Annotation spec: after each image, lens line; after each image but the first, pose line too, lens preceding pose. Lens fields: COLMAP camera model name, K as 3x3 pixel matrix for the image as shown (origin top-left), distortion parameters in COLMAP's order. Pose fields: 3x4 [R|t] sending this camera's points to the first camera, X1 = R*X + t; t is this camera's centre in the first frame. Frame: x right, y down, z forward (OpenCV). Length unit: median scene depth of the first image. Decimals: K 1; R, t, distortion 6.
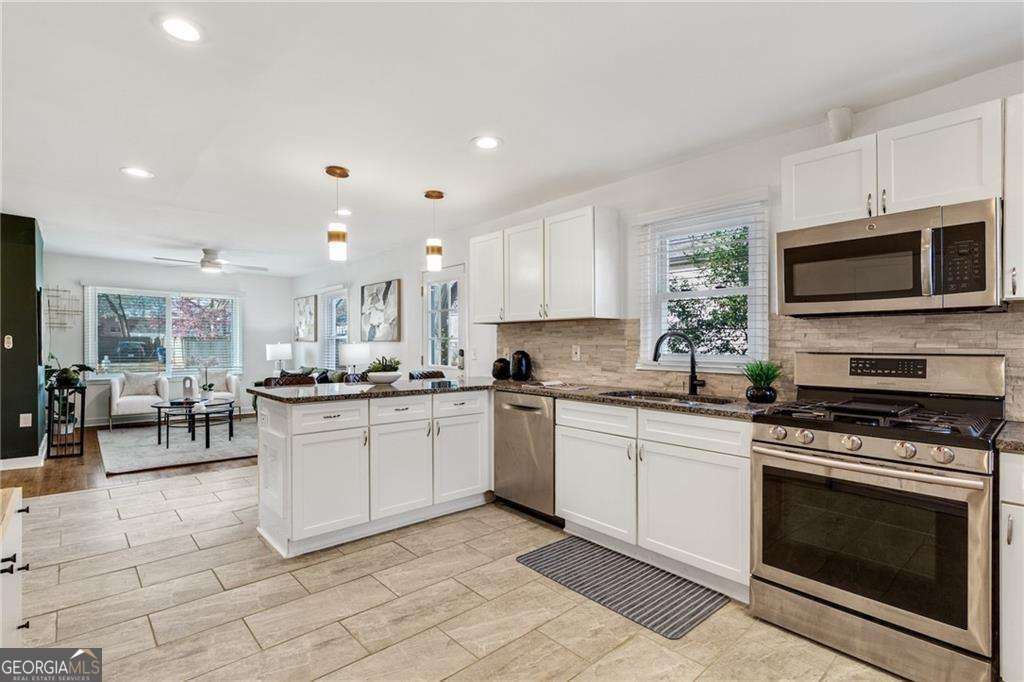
lens RADIAL K [[486.3, 0, 506.2], [0, 486.3, 341.7], [0, 0, 1]] dist [0.002828, -0.000066]
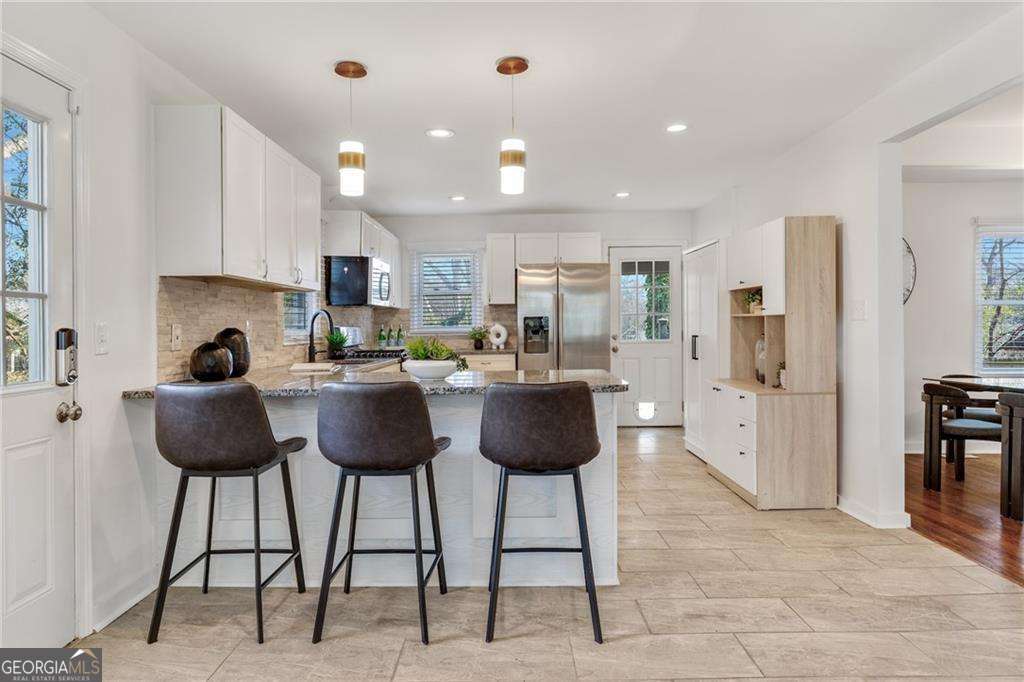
lens RADIAL K [[648.0, 0, 504.1], [0, 648.0, 318.9], [0, 0, 1]] dist [0.006103, -0.003083]
pose [[-0.740830, 0.014569, 0.671534, -1.076699], [0.004382, 0.999848, -0.016857, 0.030784], [-0.671678, -0.009545, -0.740782, 1.904537]]
